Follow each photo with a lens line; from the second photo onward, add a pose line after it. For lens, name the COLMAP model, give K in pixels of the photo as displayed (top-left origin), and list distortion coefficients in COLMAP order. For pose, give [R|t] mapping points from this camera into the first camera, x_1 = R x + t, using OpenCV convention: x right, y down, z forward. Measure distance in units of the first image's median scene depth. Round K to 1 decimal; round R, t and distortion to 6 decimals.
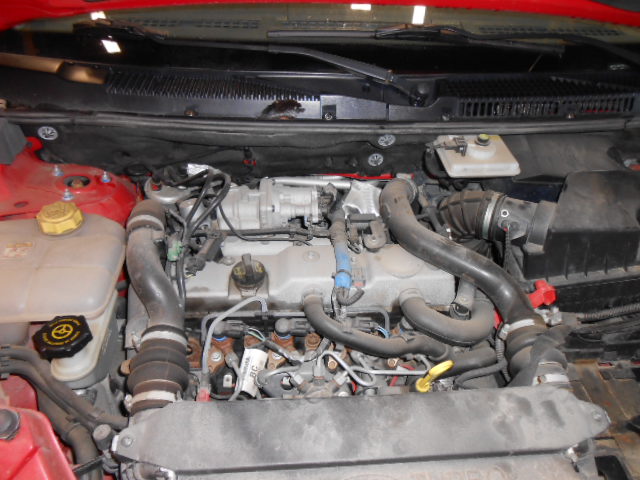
lens RADIAL K [[490.2, 0, 317.2], [0, 490.2, 235.3], [0, 0, 1]] dist [-0.066866, 0.083181]
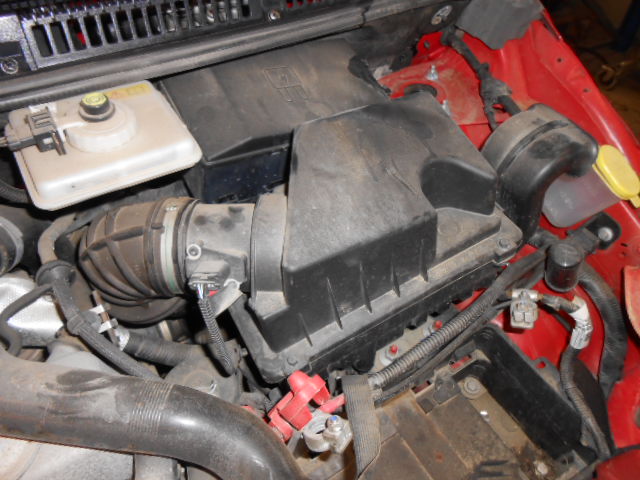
lens RADIAL K [[490.2, 0, 317.2], [0, 490.2, 235.3], [0, 0, 1]] dist [-0.066866, 0.083181]
pose [[0.875944, -0.318028, 0.362740, 0.313340], [0.256144, 0.943791, 0.208921, -0.124535], [-0.408794, -0.090089, 0.908169, 0.502010]]
